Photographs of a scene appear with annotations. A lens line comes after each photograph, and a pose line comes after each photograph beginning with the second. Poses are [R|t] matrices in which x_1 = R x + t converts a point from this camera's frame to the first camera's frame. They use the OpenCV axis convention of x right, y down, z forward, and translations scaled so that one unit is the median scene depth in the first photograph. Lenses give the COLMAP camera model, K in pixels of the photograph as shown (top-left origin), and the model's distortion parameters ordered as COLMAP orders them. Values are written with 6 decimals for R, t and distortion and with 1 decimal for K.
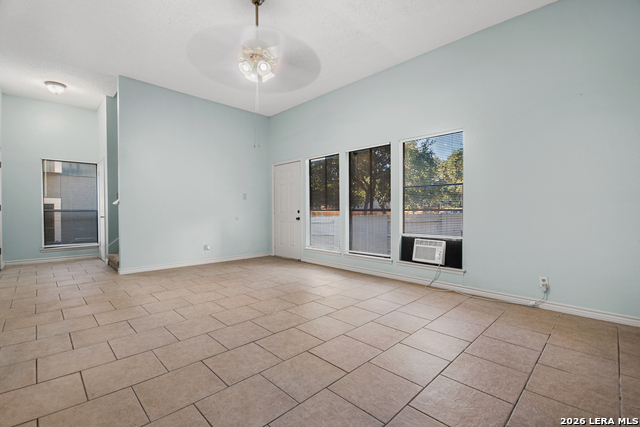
lens RADIAL K [[285.7, 0, 316.2], [0, 285.7, 213.9], [0, 0, 1]] dist [0.006523, -0.005224]
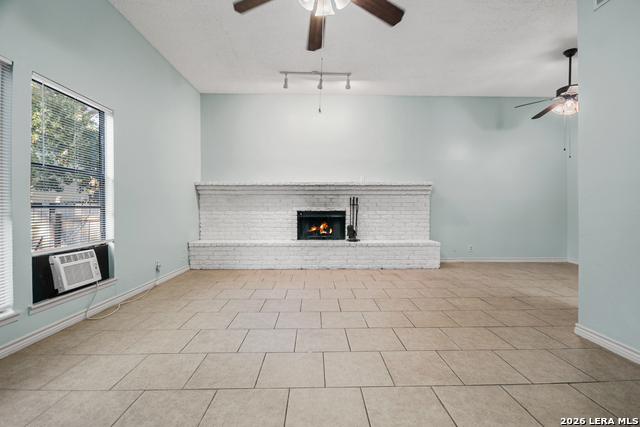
lens RADIAL K [[285.7, 0, 322.4], [0, 285.7, 212.6], [0, 0, 1]] dist [0.006523, -0.005224]
pose [[-0.738776, -0.008156, 0.673901, -0.389893], [0.007757, 0.999758, 0.020604, -0.009676], [-0.673906, 0.020449, -0.738534, 0.905346]]
